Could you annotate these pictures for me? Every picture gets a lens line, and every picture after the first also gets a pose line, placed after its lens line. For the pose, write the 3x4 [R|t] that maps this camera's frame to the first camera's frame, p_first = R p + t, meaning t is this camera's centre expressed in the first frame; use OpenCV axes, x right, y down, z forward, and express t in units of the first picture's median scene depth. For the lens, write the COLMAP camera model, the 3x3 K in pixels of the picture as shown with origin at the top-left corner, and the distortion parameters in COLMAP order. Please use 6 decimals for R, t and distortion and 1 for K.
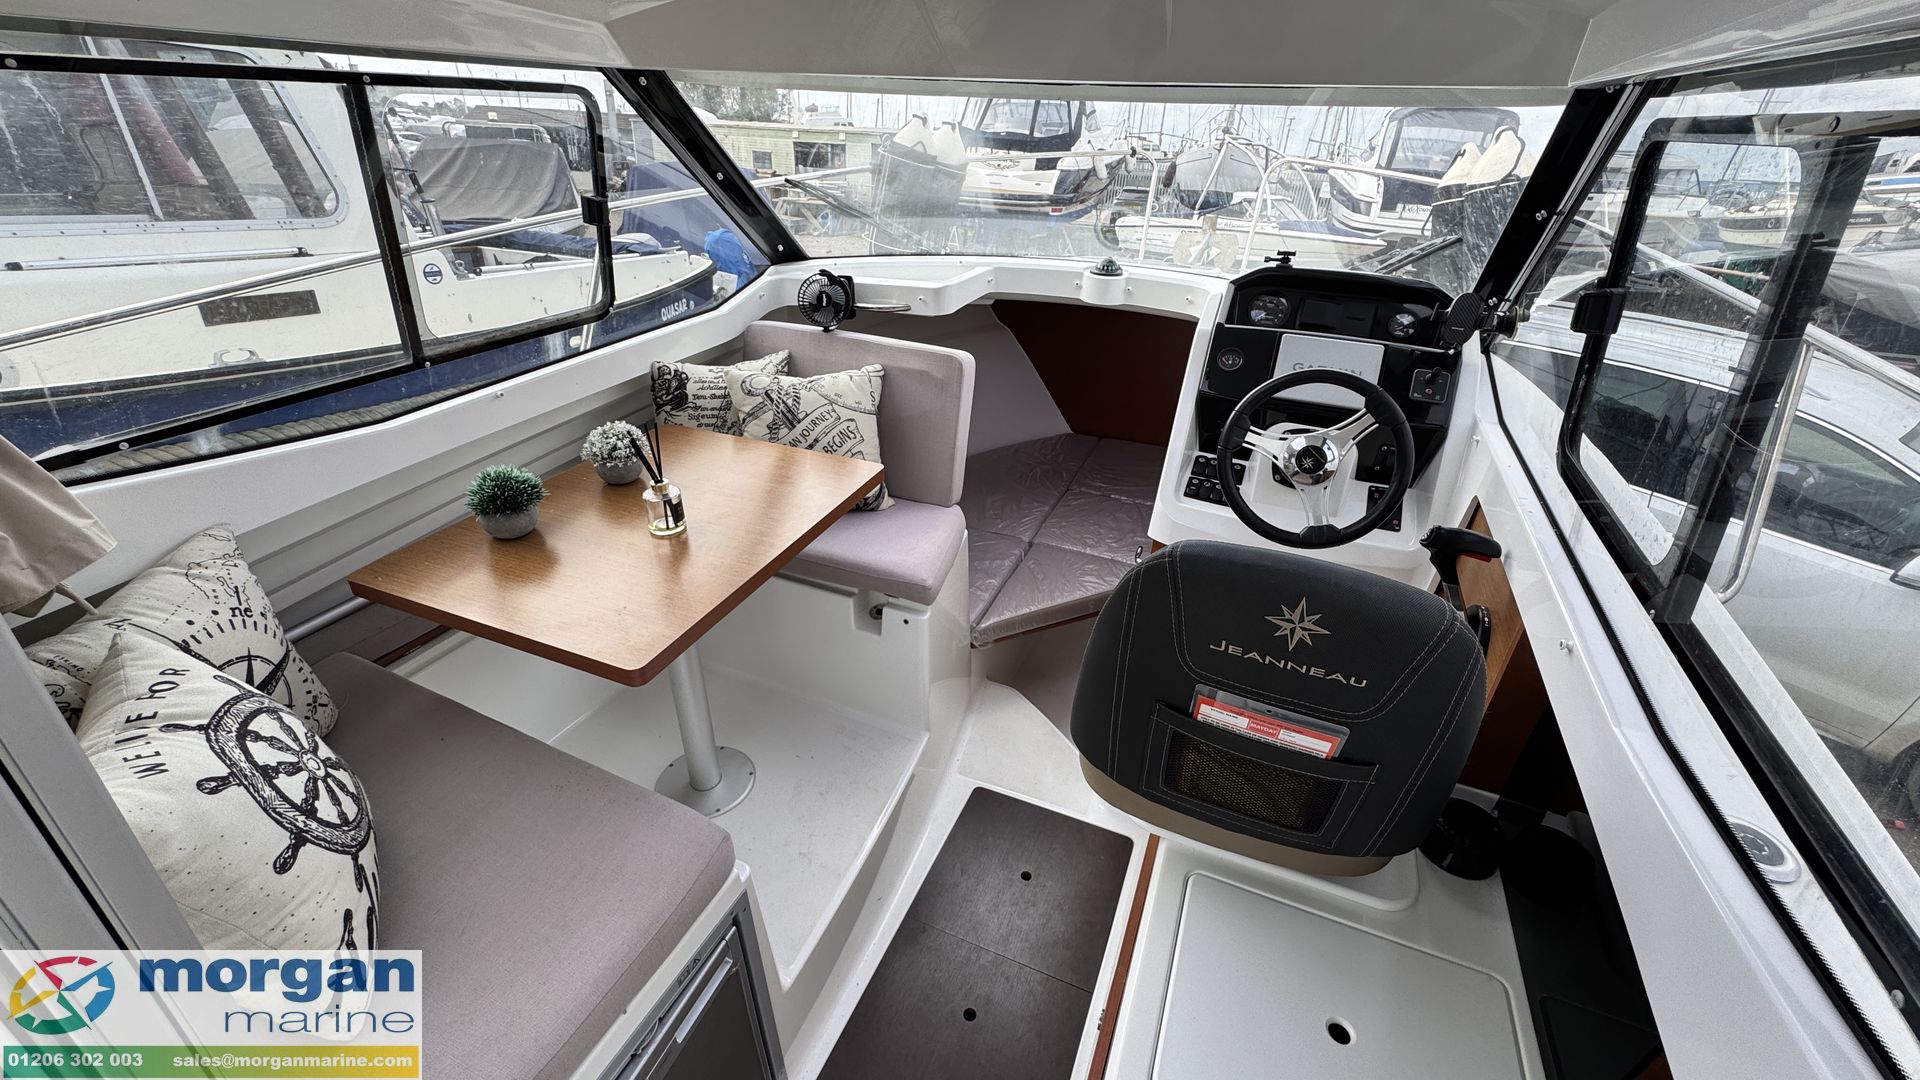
lens RADIAL K [[767.2, 0, 960.4], [0, 767.2, 537.6], [0, 0, 1]] dist [-0.005690, 0.000600]
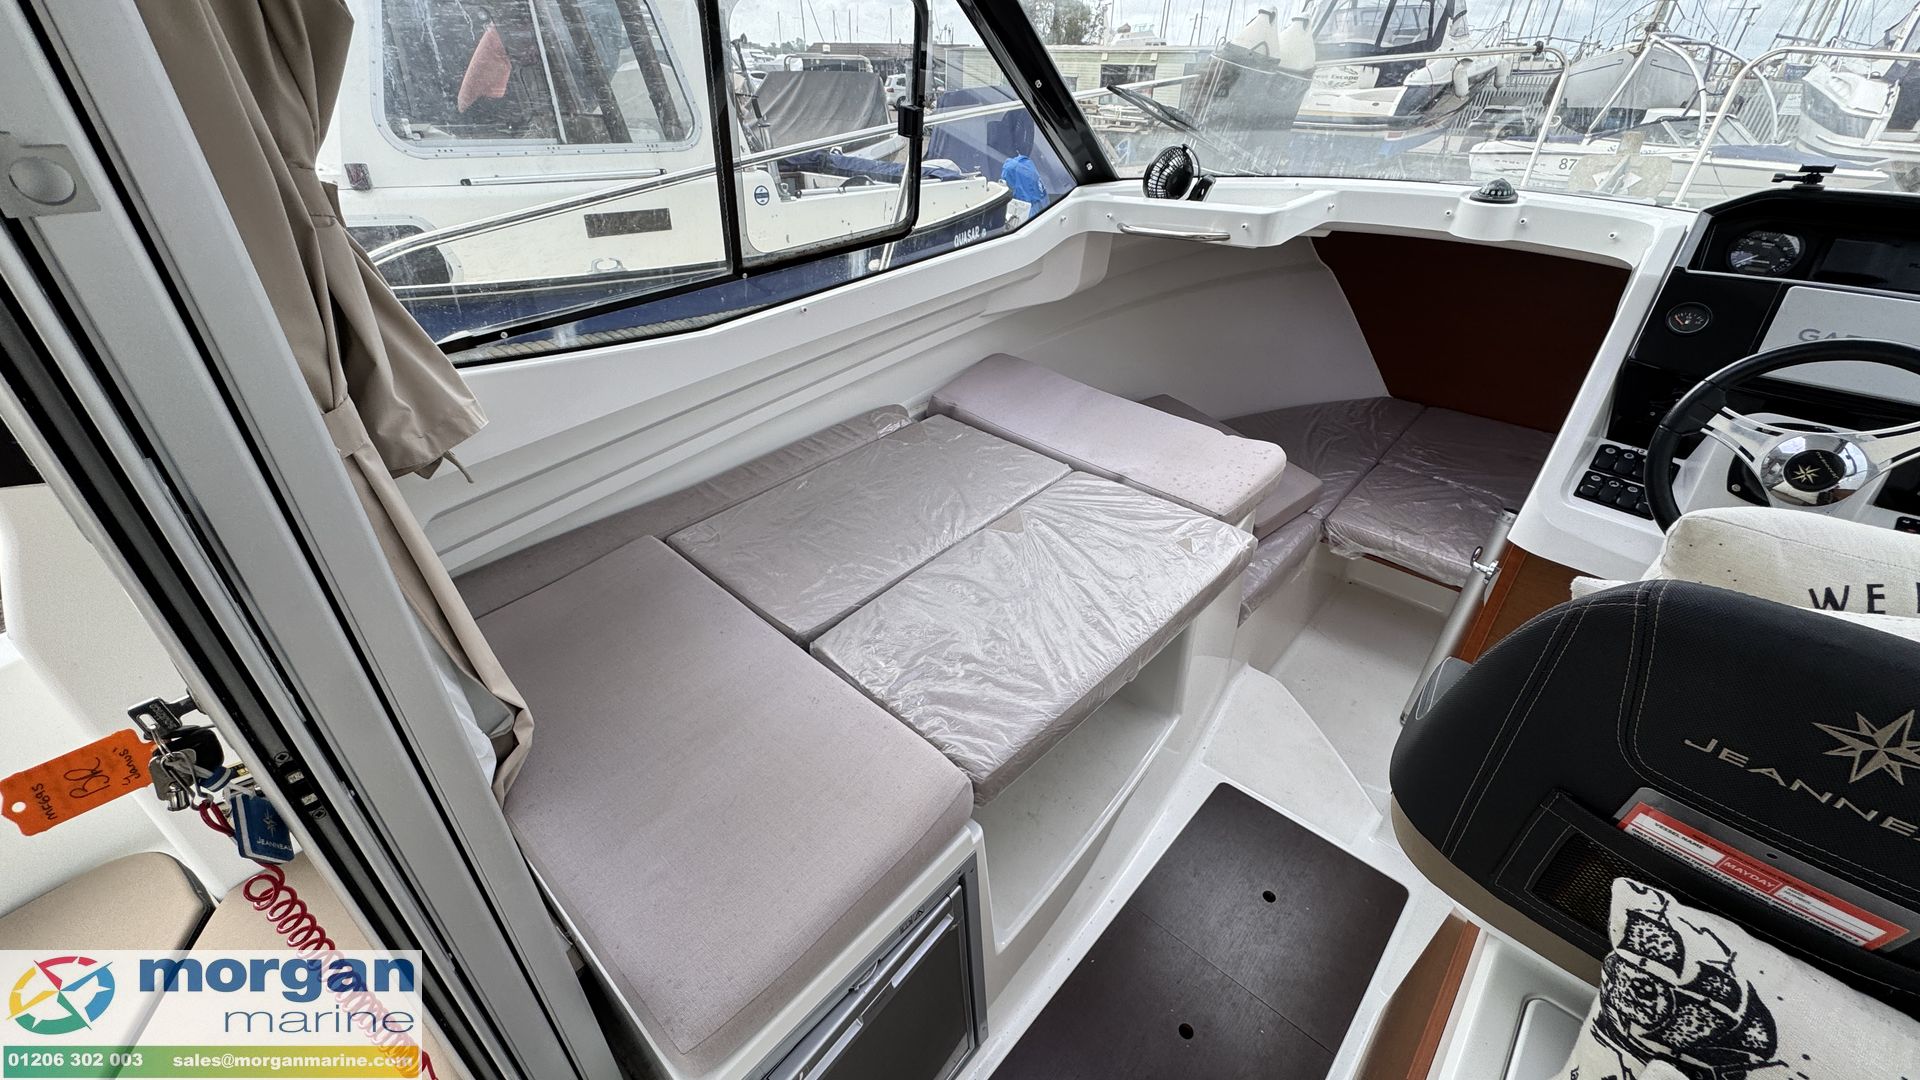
lens RADIAL K [[764.1, 0, 960.6], [0, 764.1, 537.8], [0, 0, 1]] dist [-0.004719, 0.000027]
pose [[0.940440, 0.147261, -0.306408, -0.040099], [-0.123384, 0.987705, 0.095998, -0.008801], [0.316778, -0.052474, 0.947047, 0.071921]]
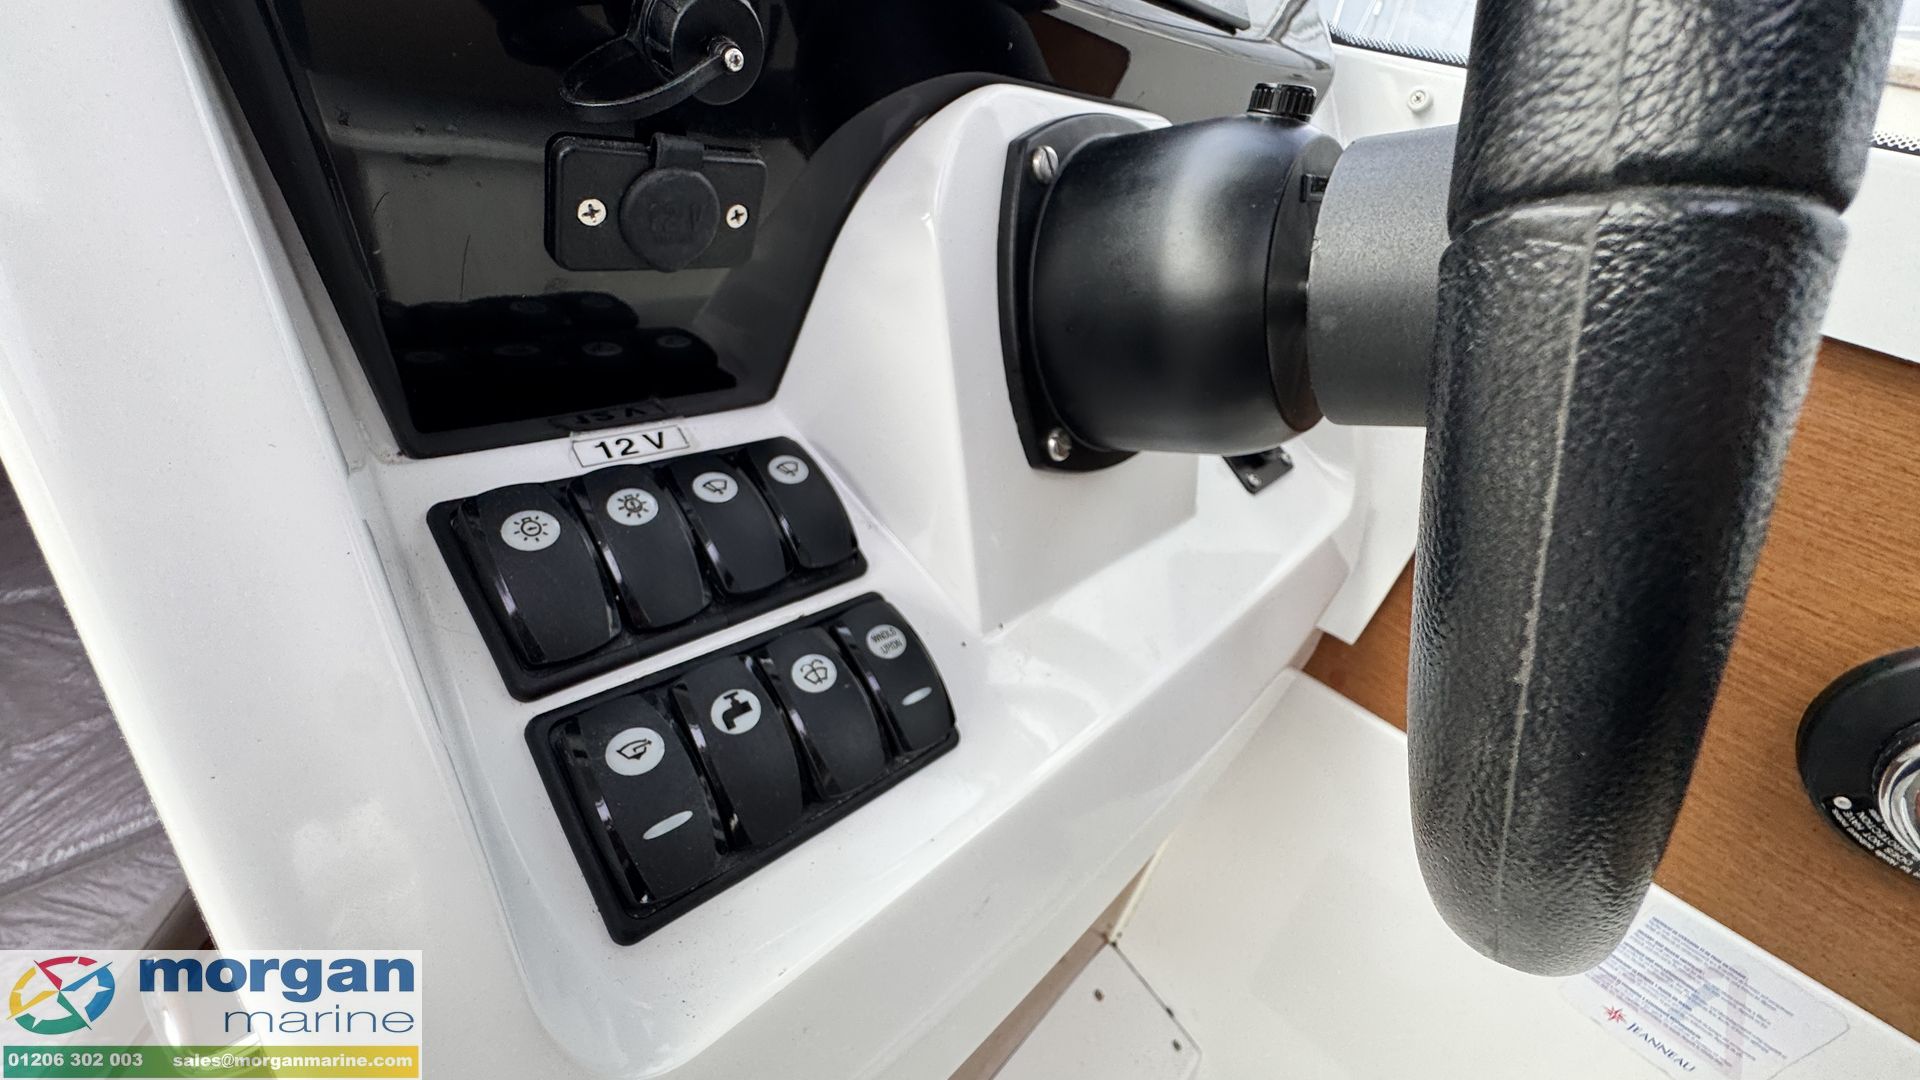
lens RADIAL K [[767.2, 0, 960.4], [0, 767.2, 537.6], [0, 0, 1]] dist [-0.005690, 0.000600]
pose [[0.335124, -0.469367, 0.816937, 0.217502], [0.293781, 0.875905, 0.382732, -0.111761], [-0.895201, 0.111738, 0.431428, 0.795275]]
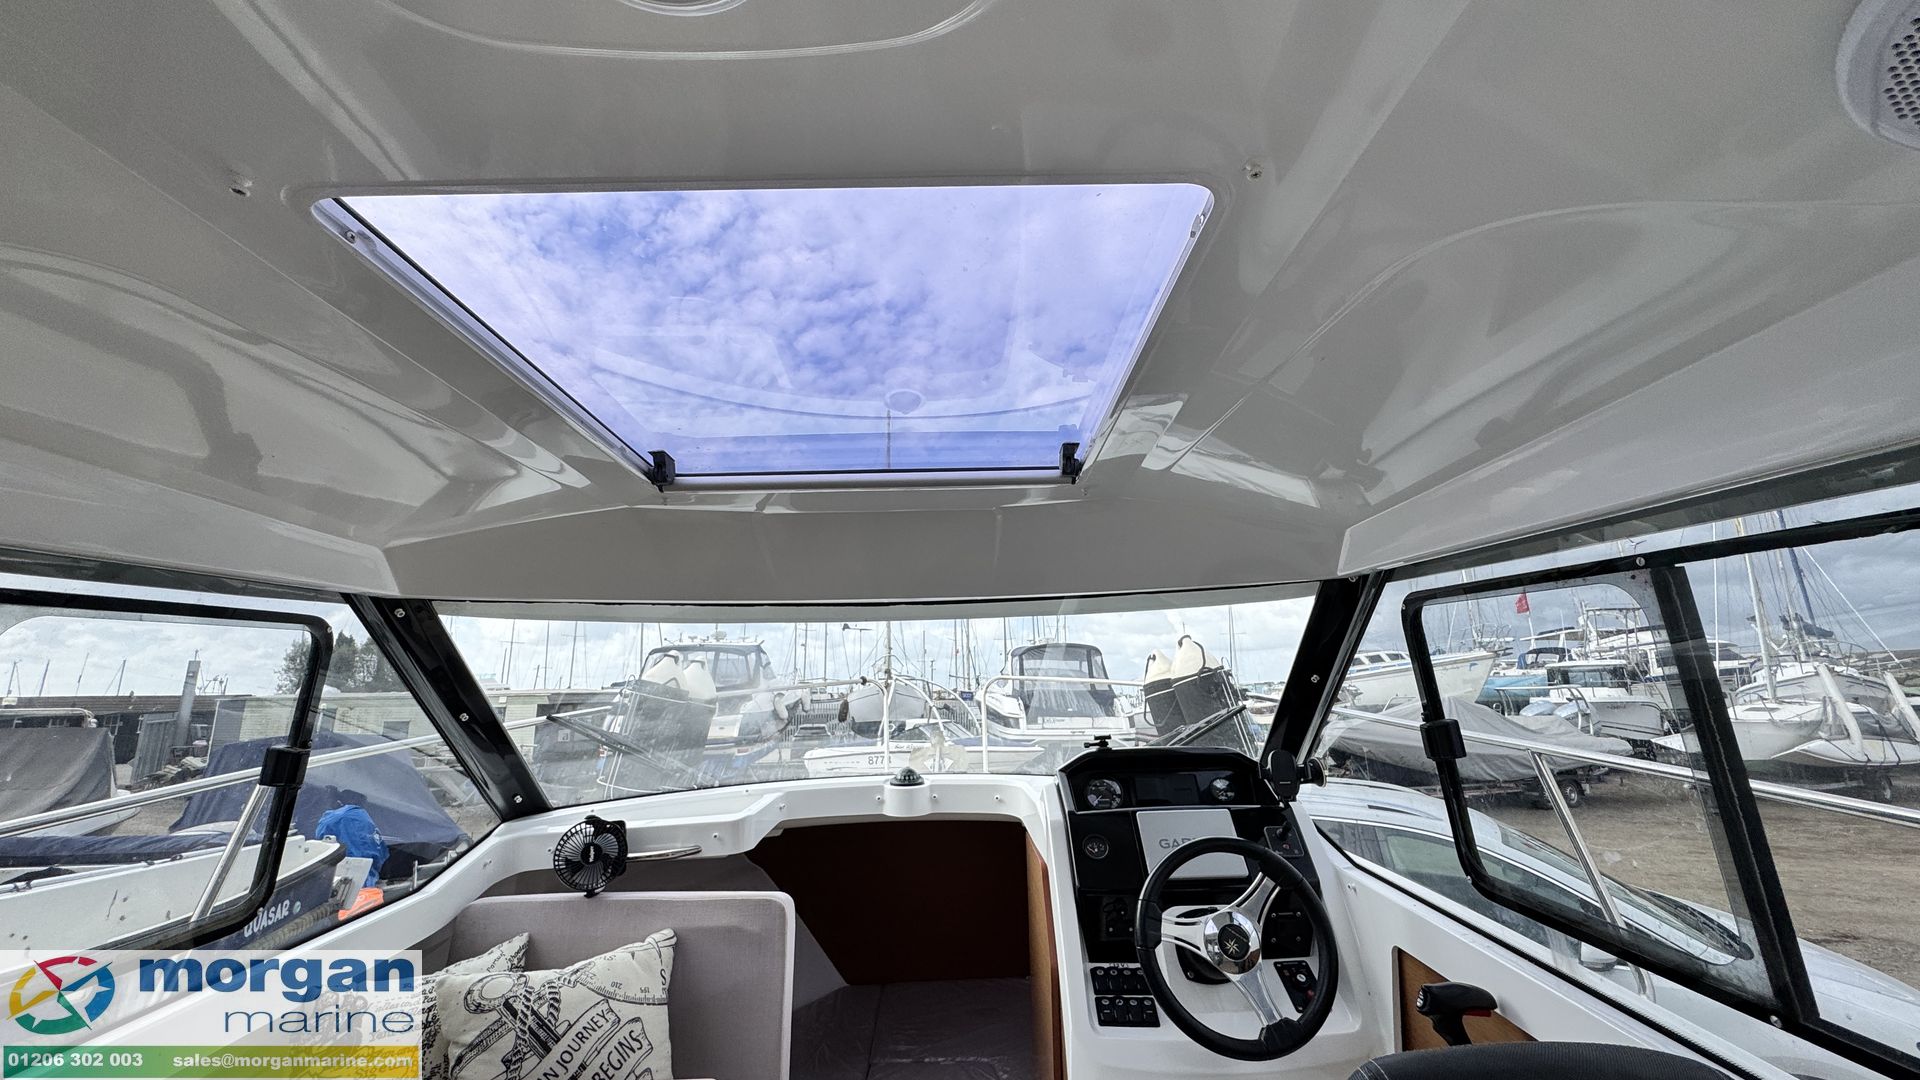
lens RADIAL K [[764.1, 0, 960.6], [0, 764.1, 537.8], [0, 0, 1]] dist [-0.004719, 0.000027]
pose [[0.916334, 0.013929, 0.400173, -0.154932], [0.238214, 0.784338, -0.572773, -0.028165], [-0.321848, 0.620178, 0.715397, 0.124531]]
